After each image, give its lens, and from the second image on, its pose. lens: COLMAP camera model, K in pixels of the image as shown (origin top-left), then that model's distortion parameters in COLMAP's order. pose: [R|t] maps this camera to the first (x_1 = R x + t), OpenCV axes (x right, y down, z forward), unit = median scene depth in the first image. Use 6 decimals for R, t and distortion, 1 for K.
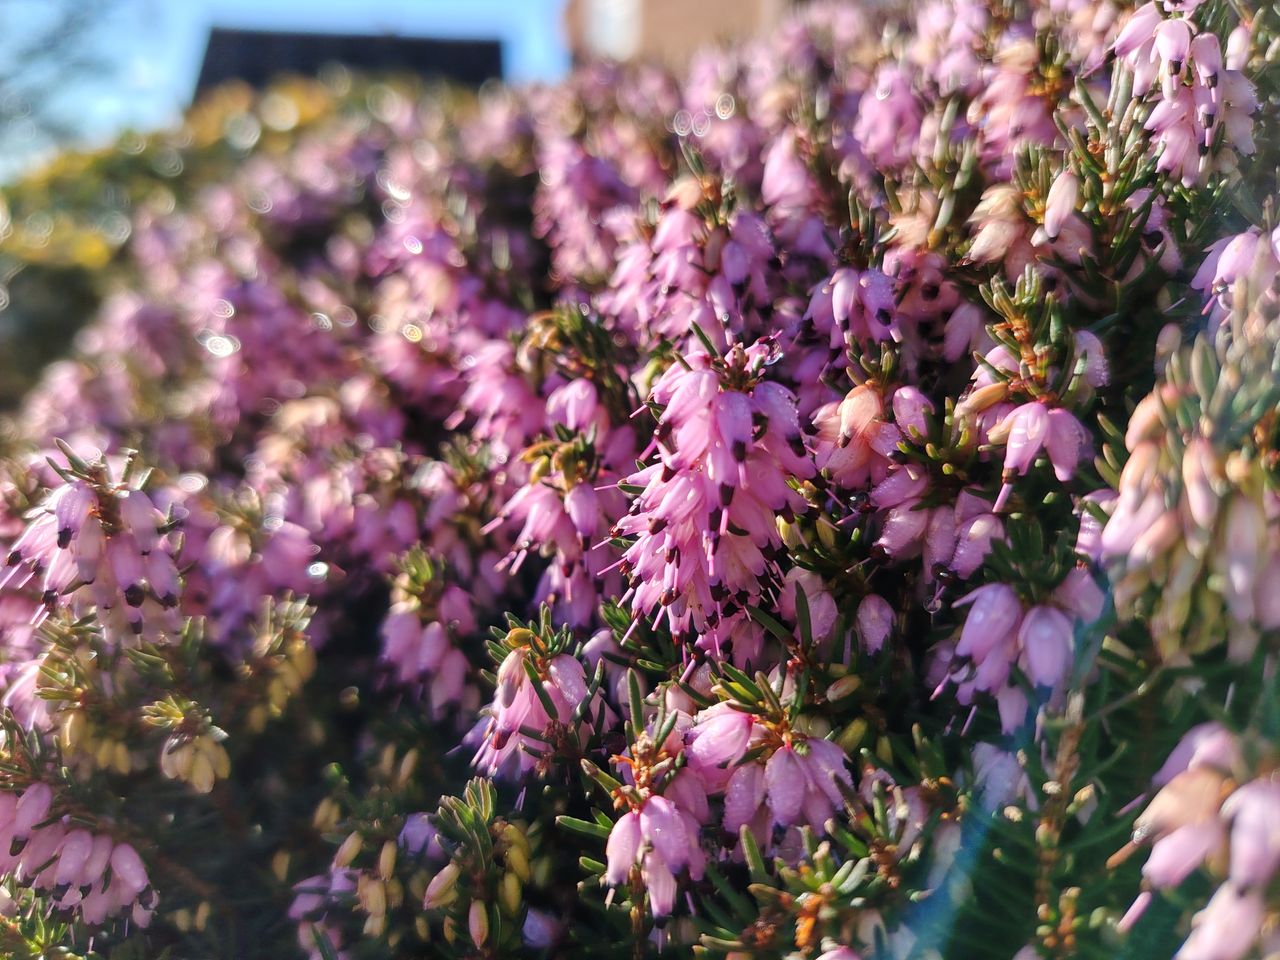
lens RADIAL K [[918.5, 0, 638.6], [0, 918.5, 475.8], [0, 0, 1]] dist [0.007677, -0.002388]
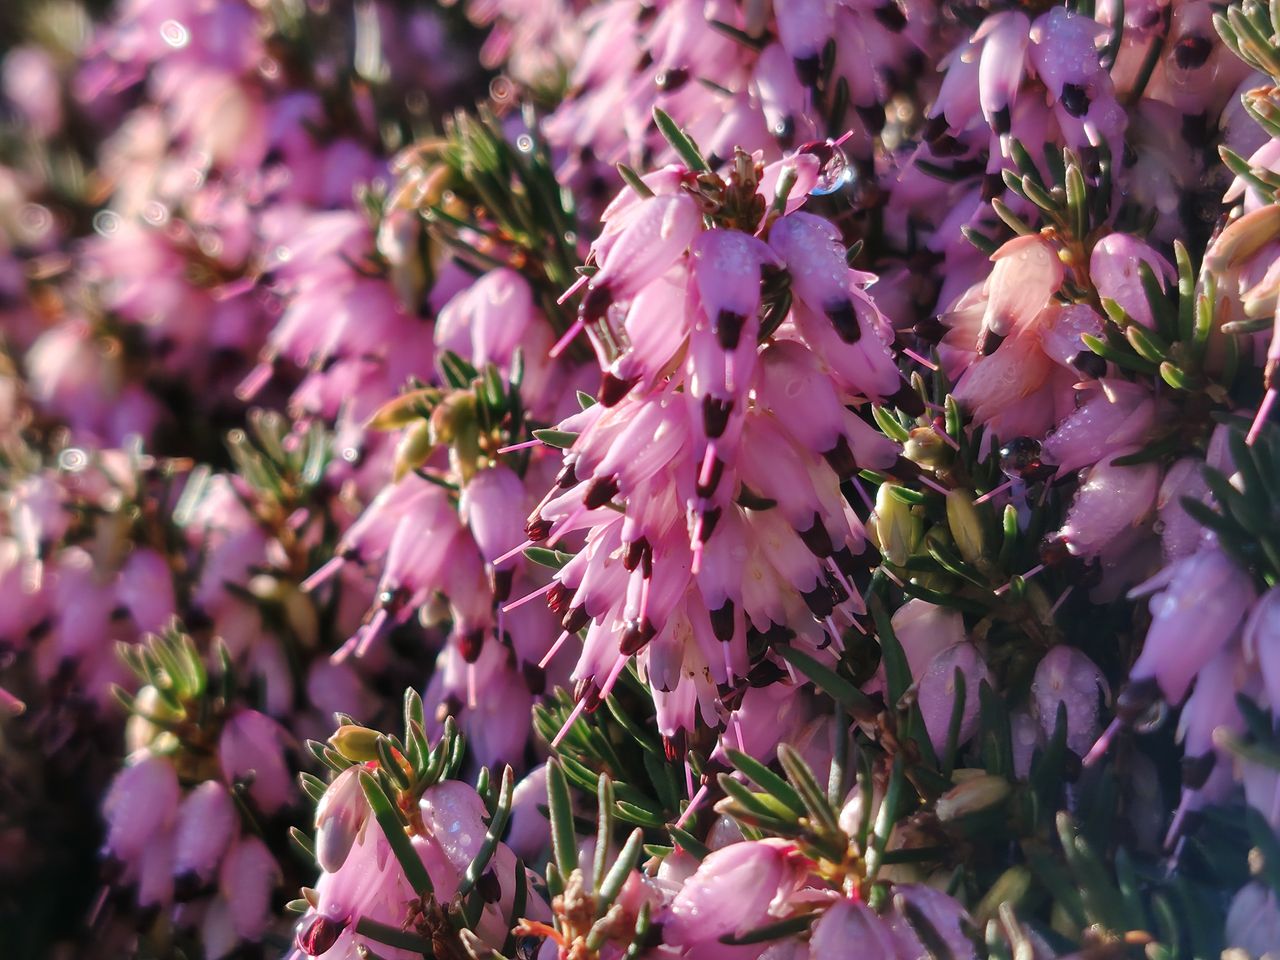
lens RADIAL K [[2624.4, 0, 637.7], [0, 2624.4, 484.0], [0, 0, 1]] dist [0.091644, 0.000000]
pose [[0.995868, -0.032942, -0.084623, 0.138232], [0.024934, 0.995259, -0.094010, 0.156468], [0.087319, 0.091511, 0.991968, -0.405068]]
